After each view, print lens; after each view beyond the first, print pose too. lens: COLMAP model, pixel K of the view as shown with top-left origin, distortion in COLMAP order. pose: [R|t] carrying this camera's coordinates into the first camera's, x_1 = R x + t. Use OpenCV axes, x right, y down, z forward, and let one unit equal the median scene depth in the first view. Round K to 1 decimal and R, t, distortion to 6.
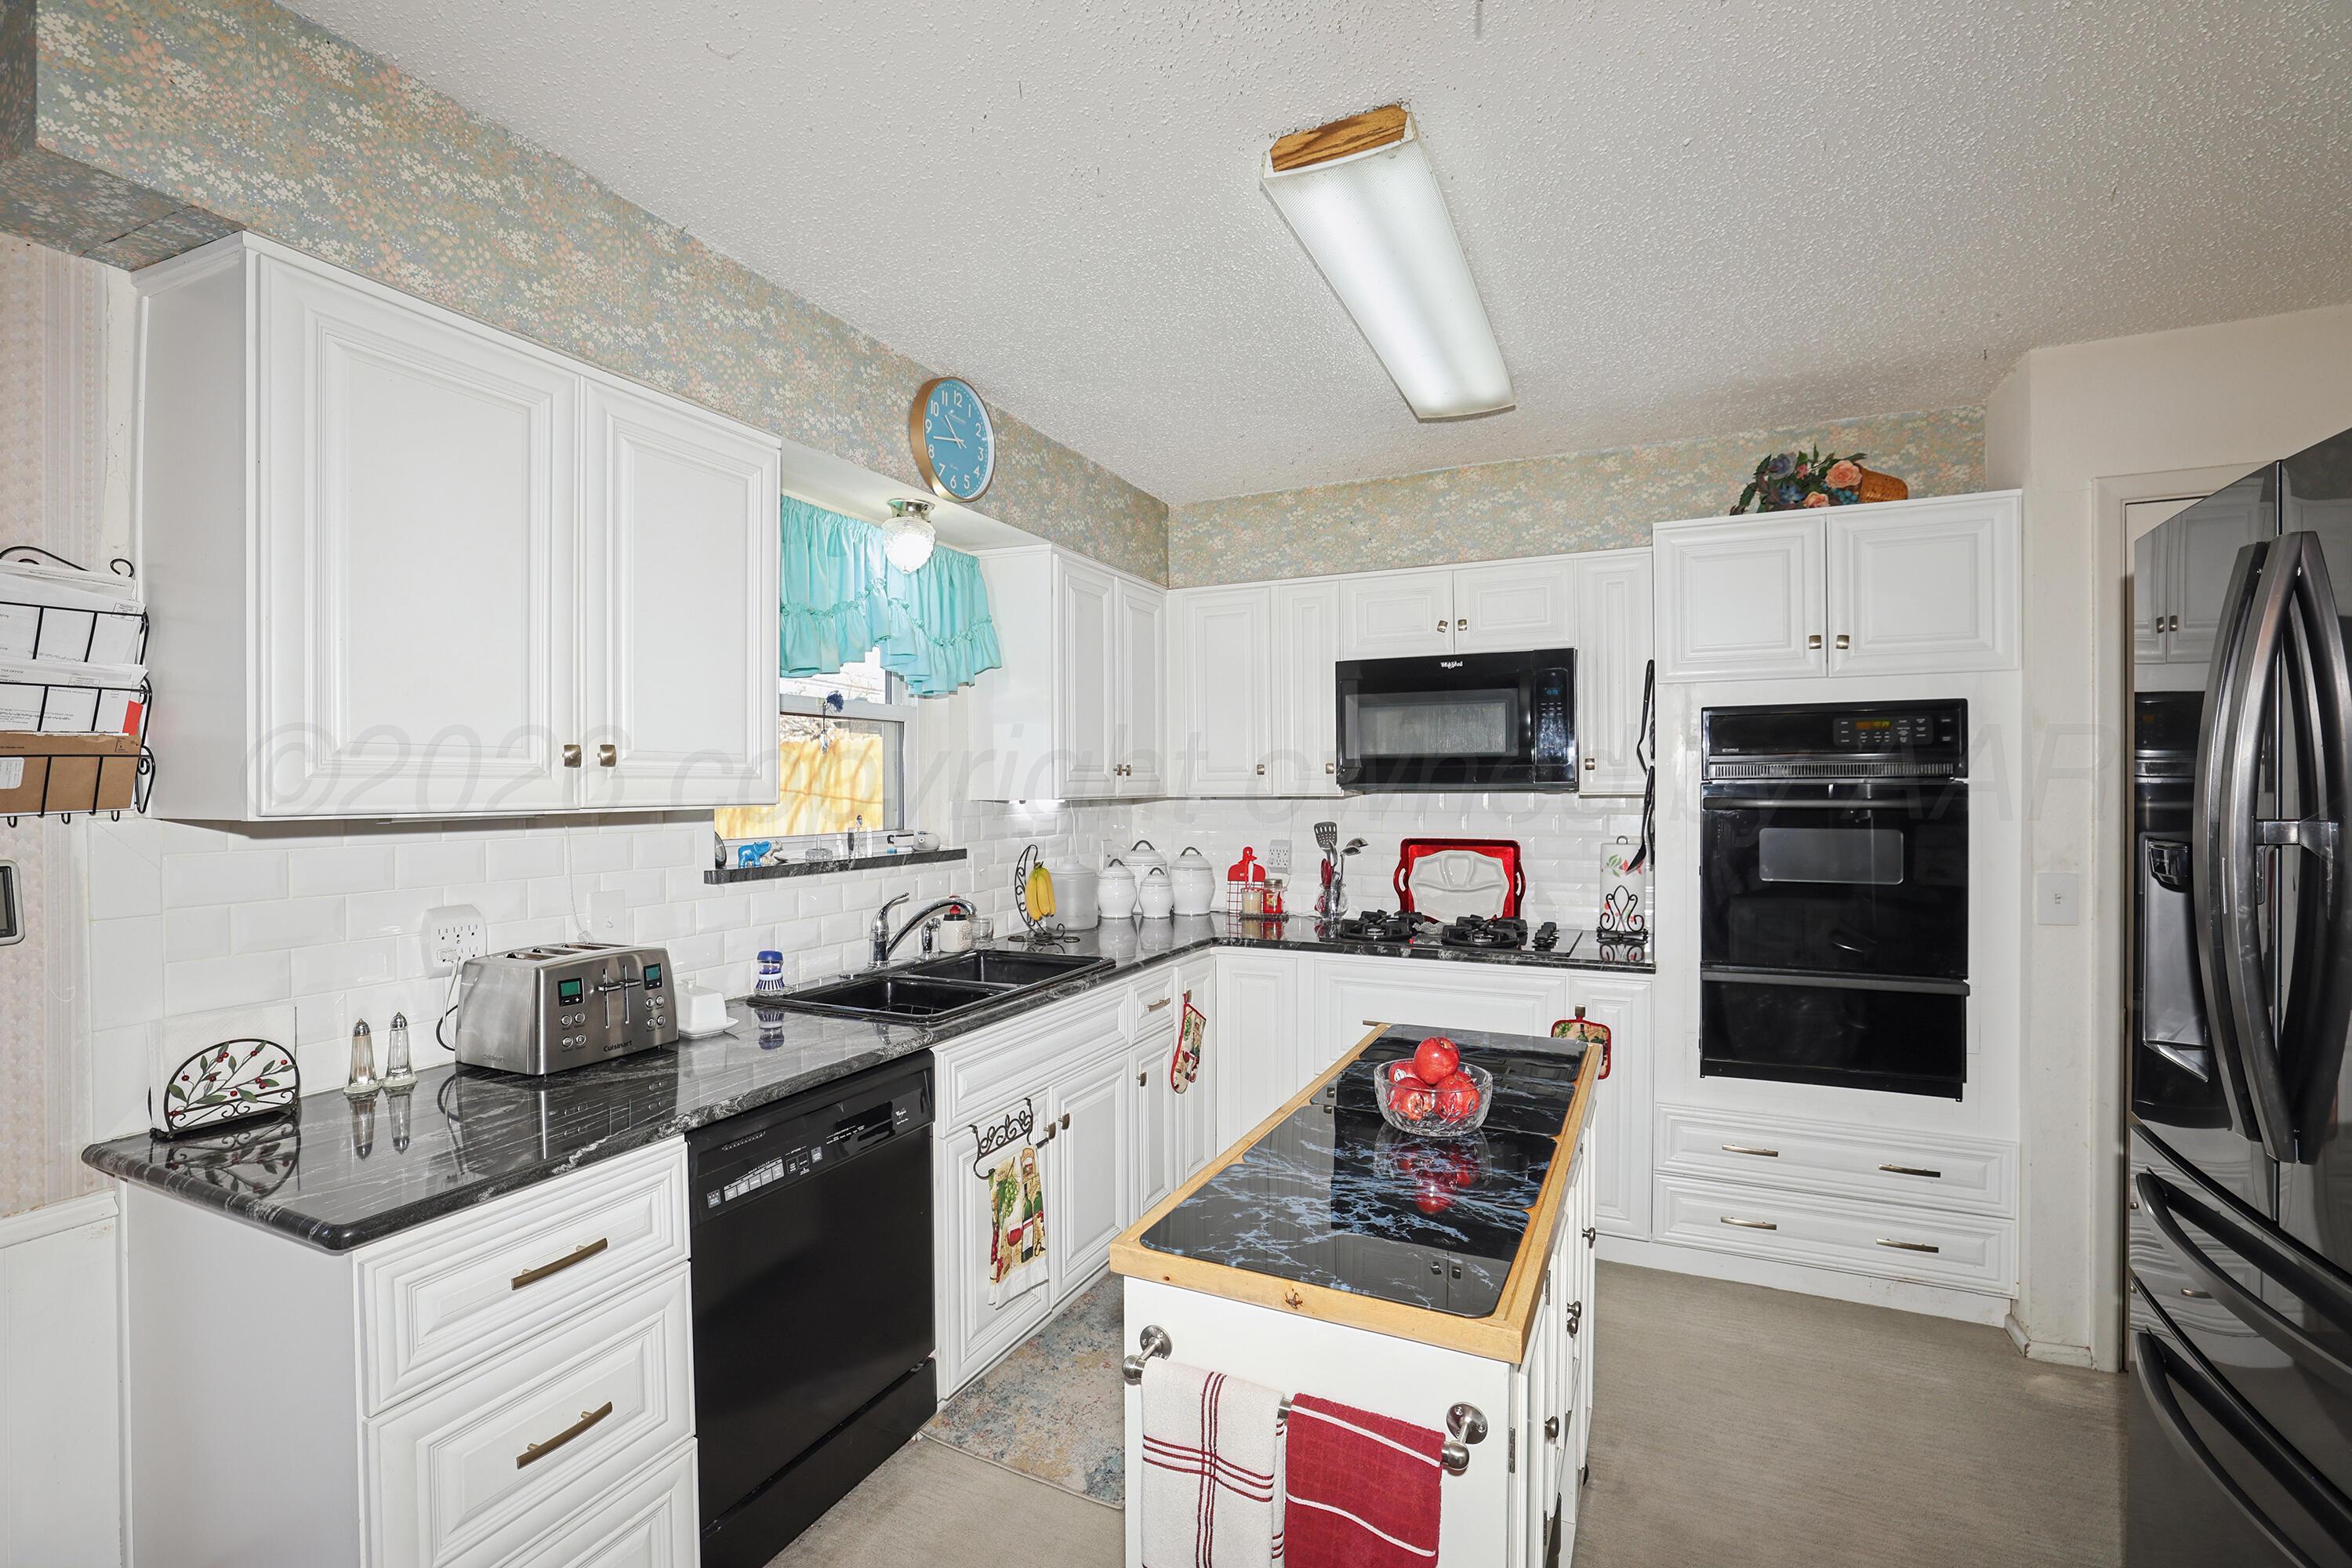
lens RADIAL K [[1042.9, 0, 1167.5], [0, 1042.9, 795.4], [0, 0, 1]] dist [-0.051661, 0.022334]
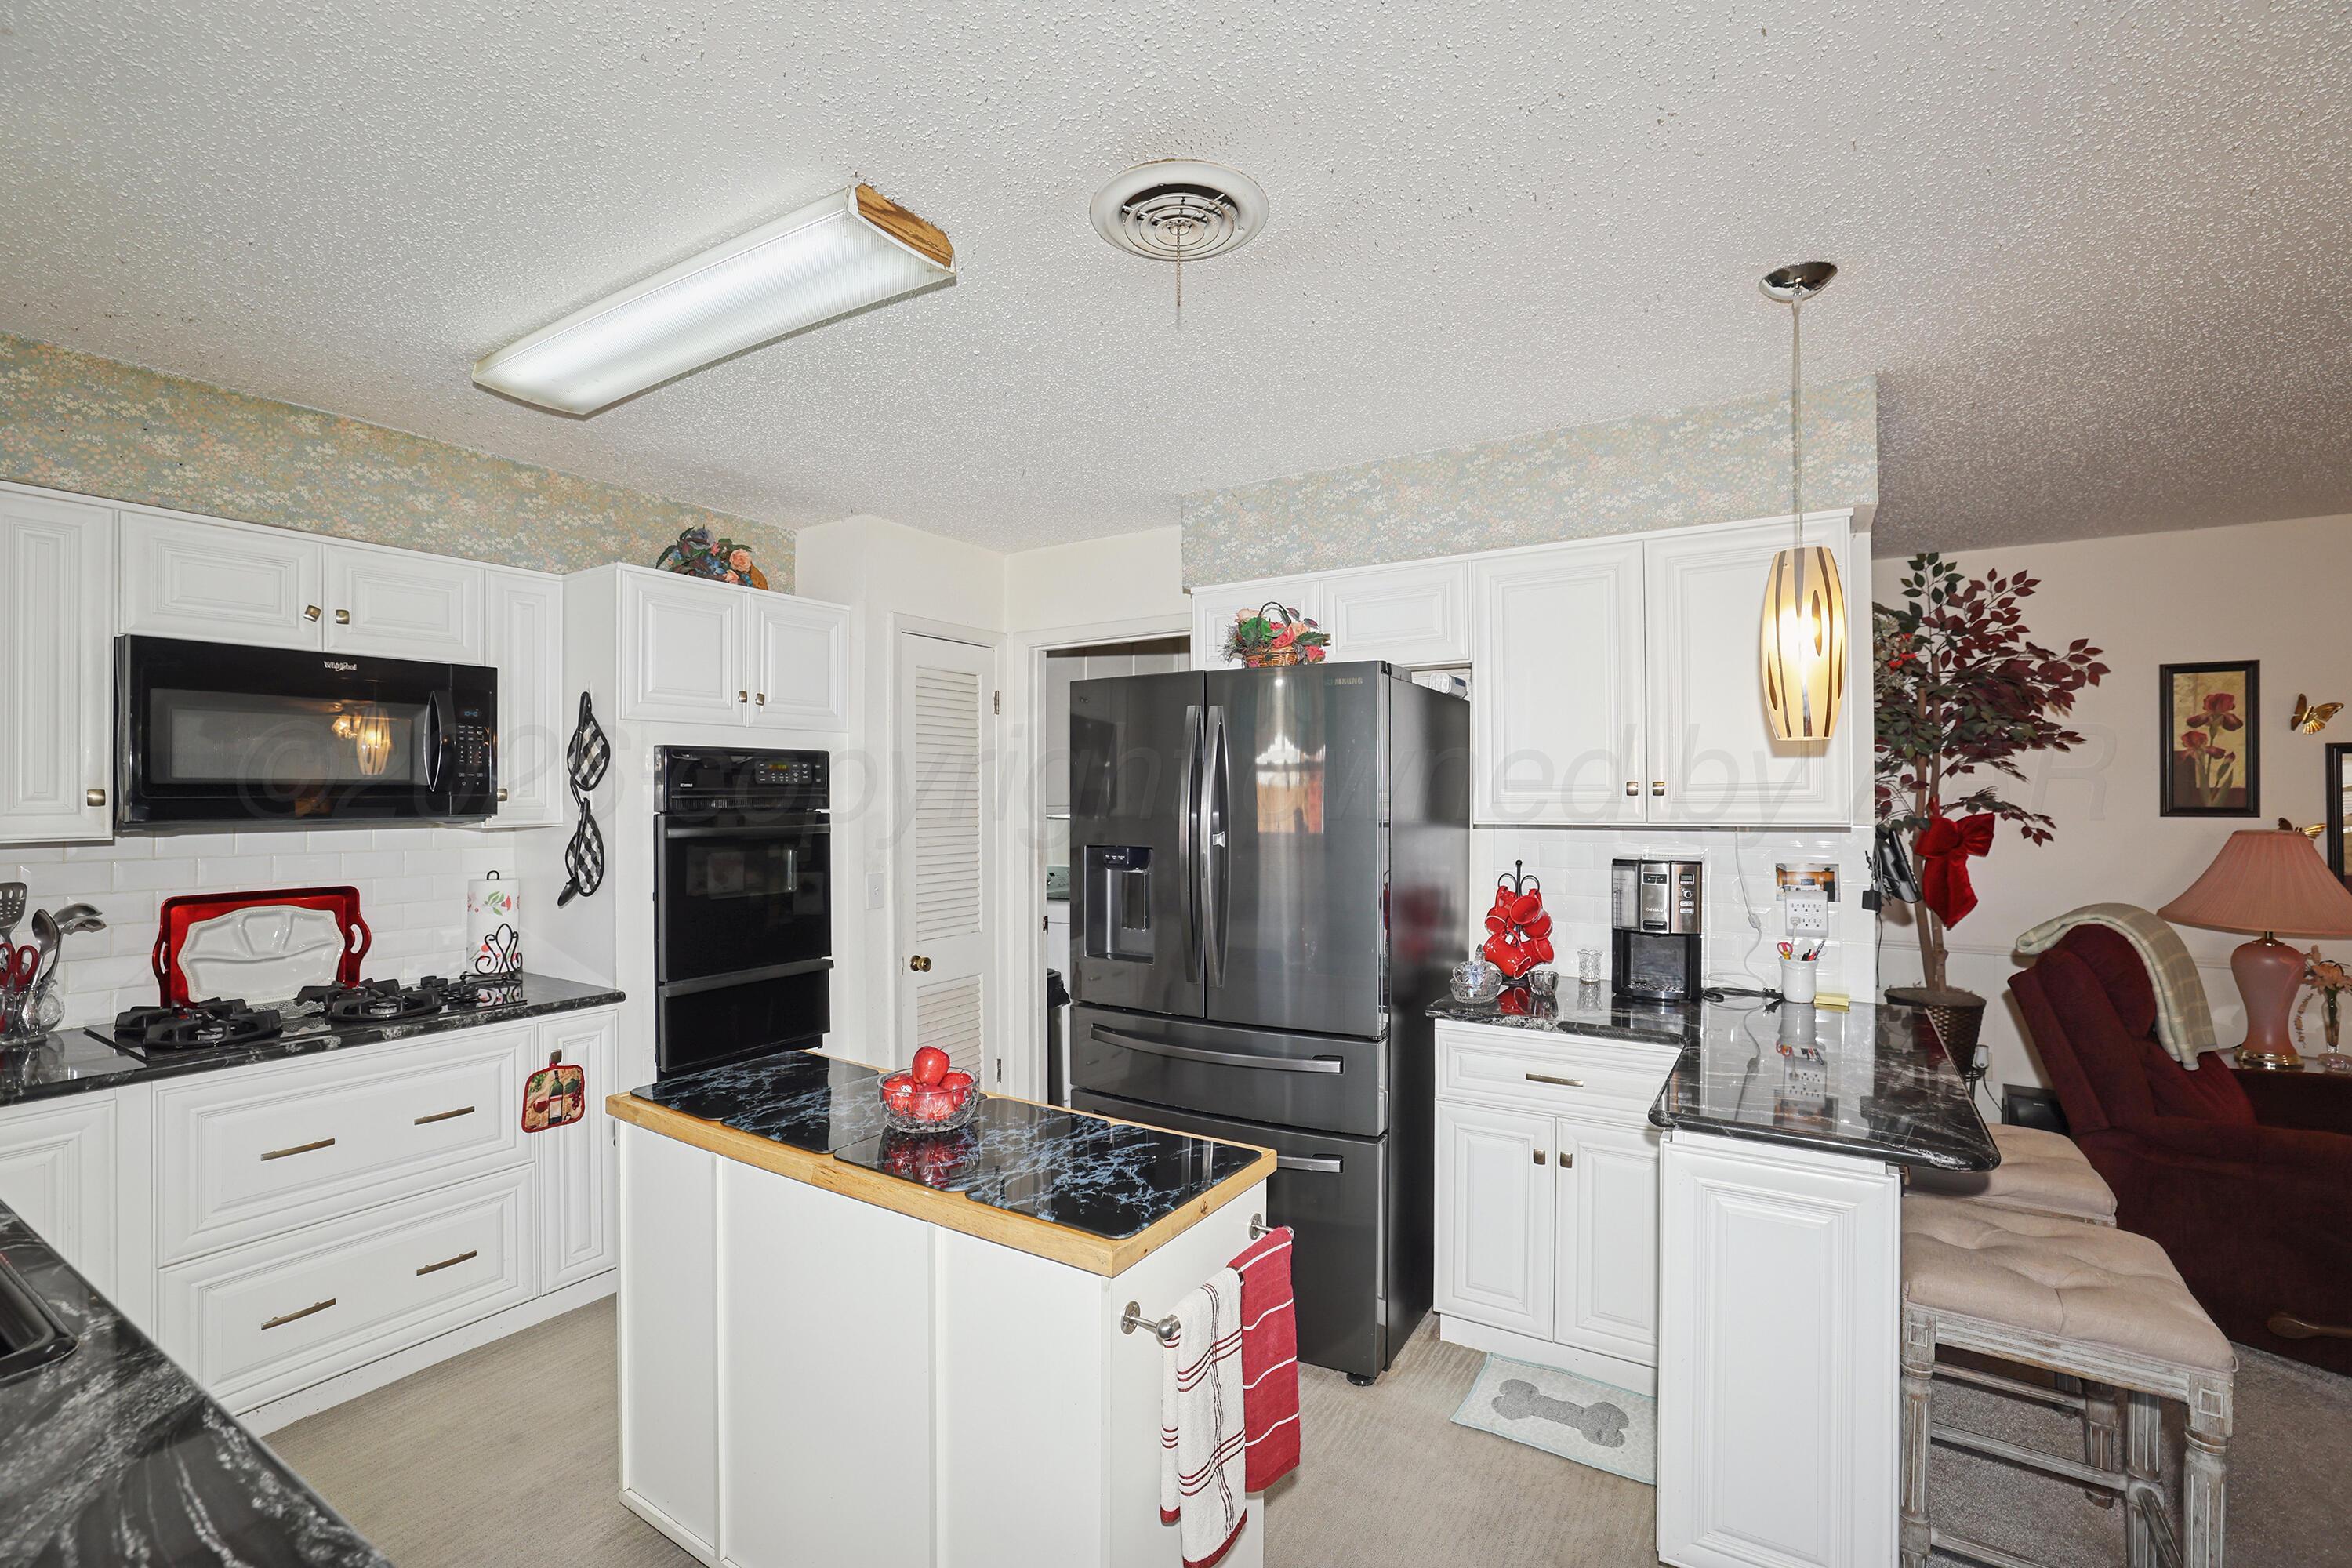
lens RADIAL K [[1042.9, 0, 1167.5], [0, 1042.9, 795.4], [0, 0, 1]] dist [-0.051661, 0.022334]
pose [[0.117705, 0.003127, 0.993044, -0.428334], [0.011877, 0.999919, -0.004557, -0.018331], [-0.992978, 0.012331, 0.117659, 0.300726]]
